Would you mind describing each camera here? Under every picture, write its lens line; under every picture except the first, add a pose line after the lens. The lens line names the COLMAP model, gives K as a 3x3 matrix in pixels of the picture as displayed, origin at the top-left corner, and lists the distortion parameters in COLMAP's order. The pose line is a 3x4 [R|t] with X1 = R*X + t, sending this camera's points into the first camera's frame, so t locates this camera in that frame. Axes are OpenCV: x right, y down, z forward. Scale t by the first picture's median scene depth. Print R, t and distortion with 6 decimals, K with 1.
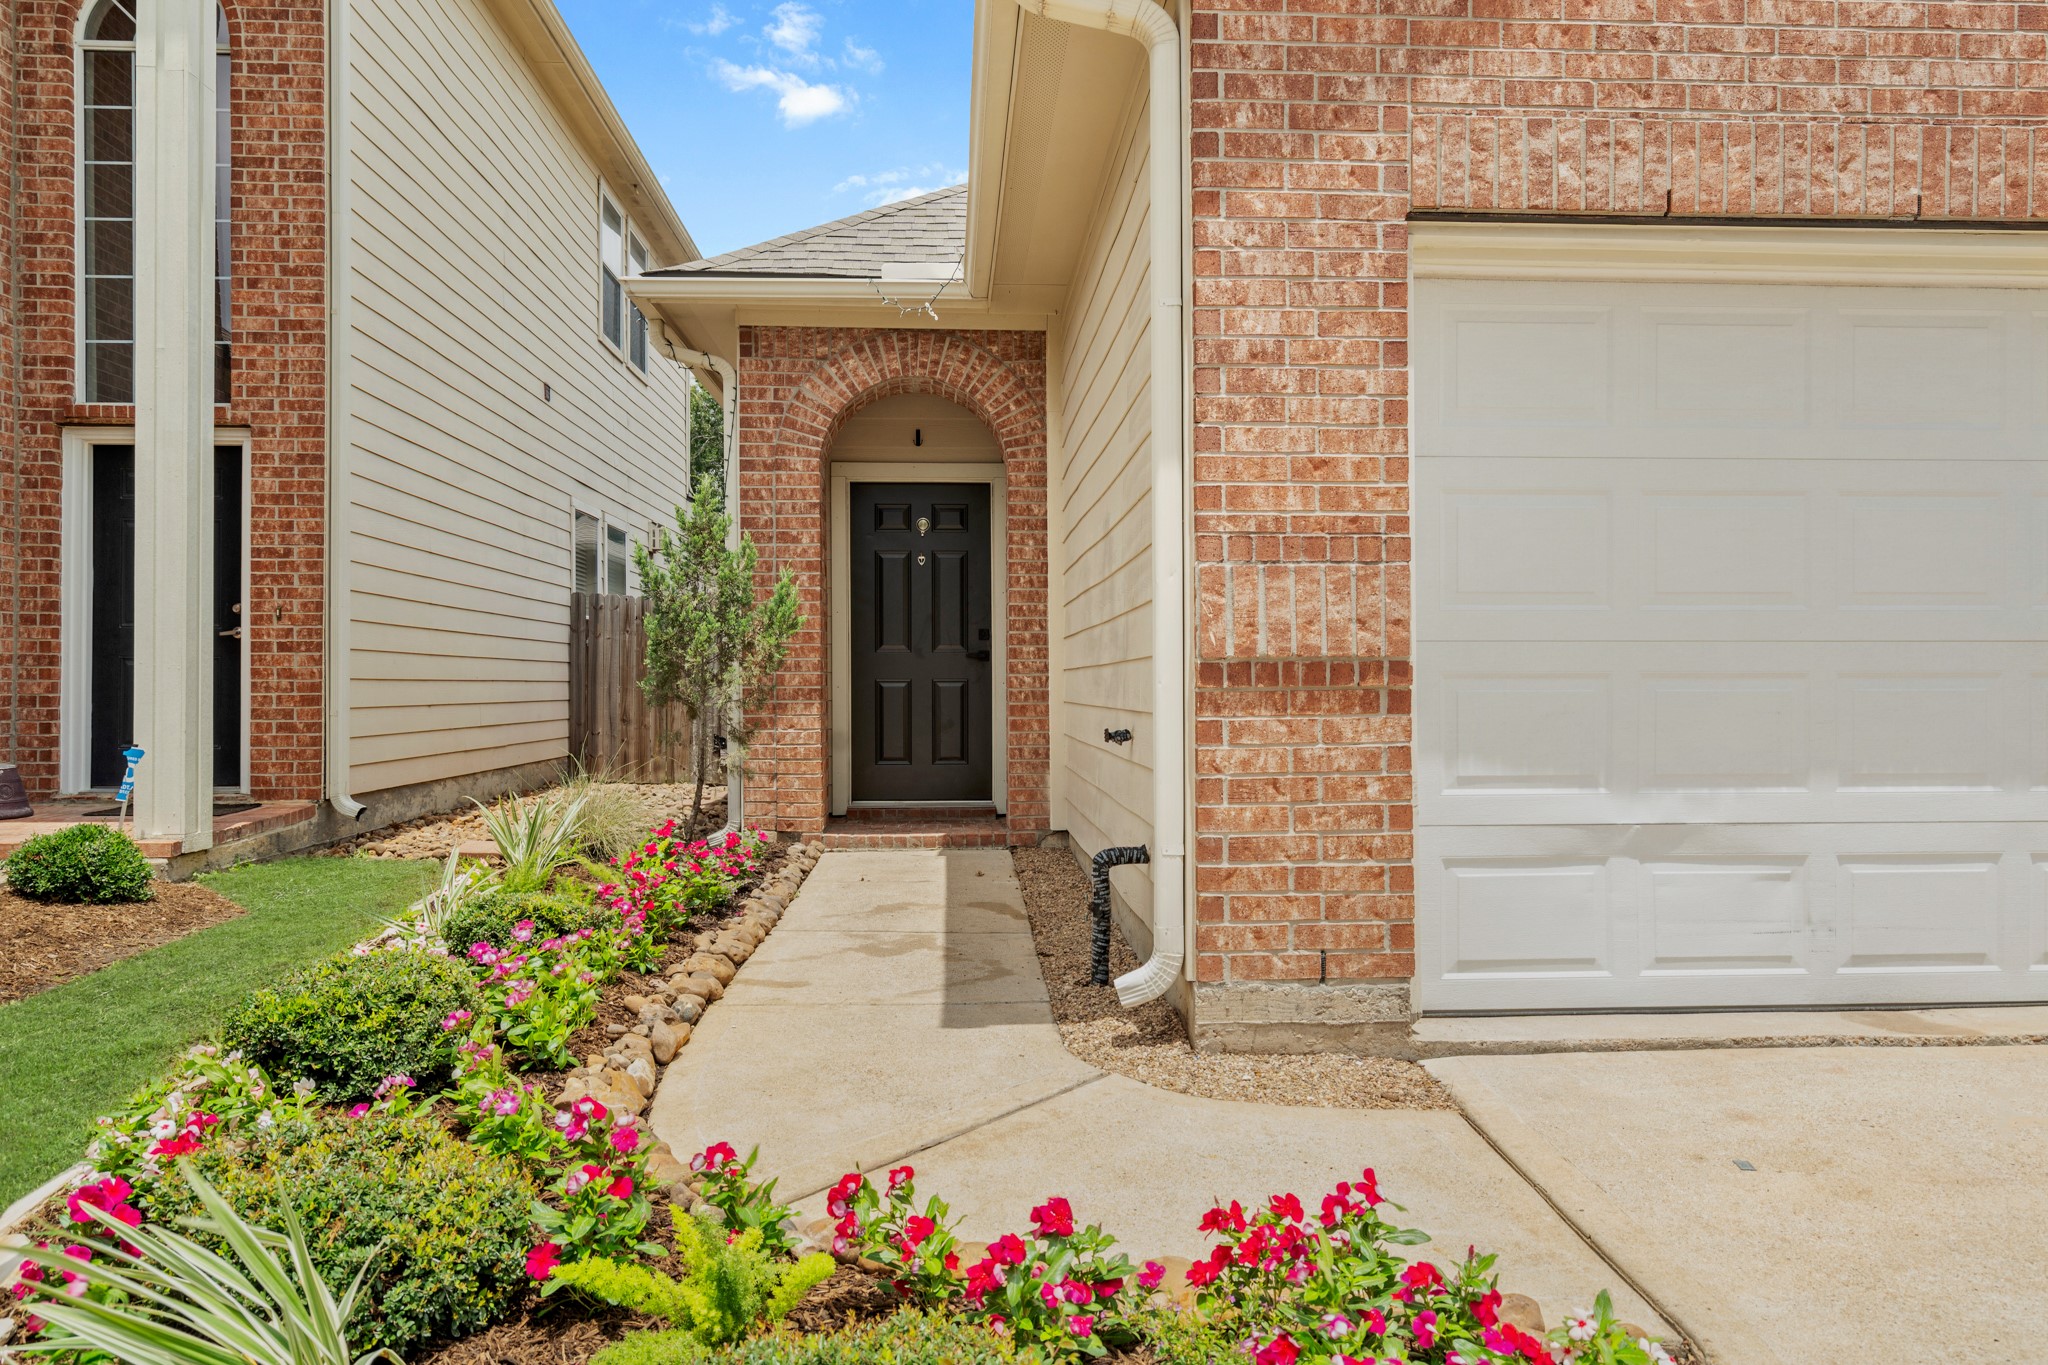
lens RADIAL K [[1393.3, 0, 1027.9], [0, 1393.3, 676.2], [0, 0, 1]] dist [0.014490, -0.000622]
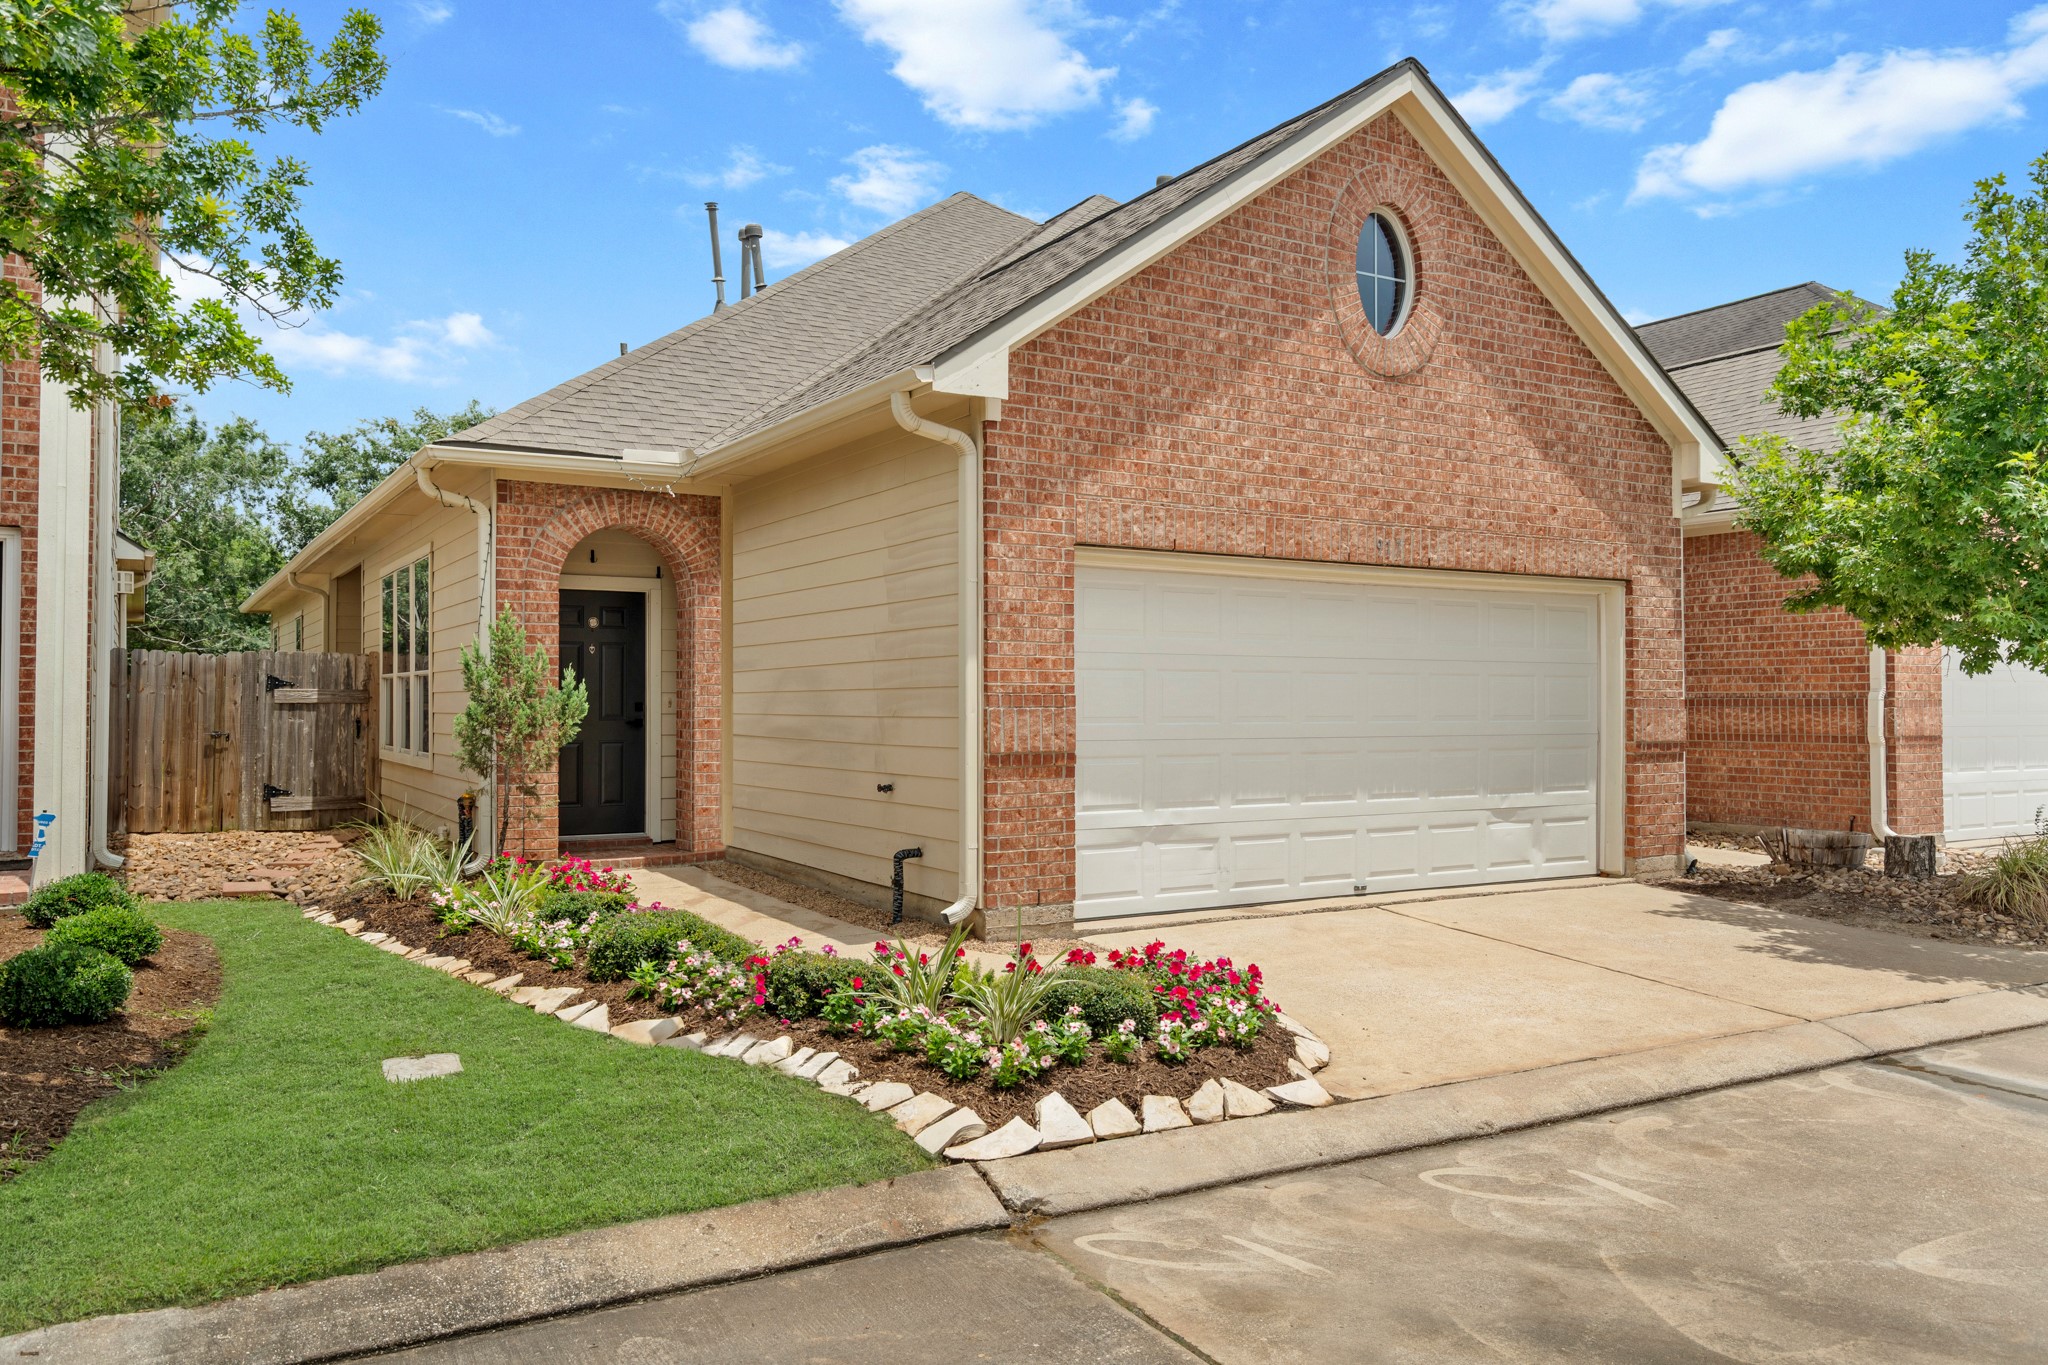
lens RADIAL K [[1490.1, 0, 1024.0], [0, 1490.1, 682.5], [0, 0, 1]] dist [0.026443, 0.000176]
pose [[0.886554, 0.010091, 0.462516, -0.847729], [-0.005855, 0.999927, -0.010594, -0.093493], [-0.462589, 0.006684, 0.886548, -0.987183]]
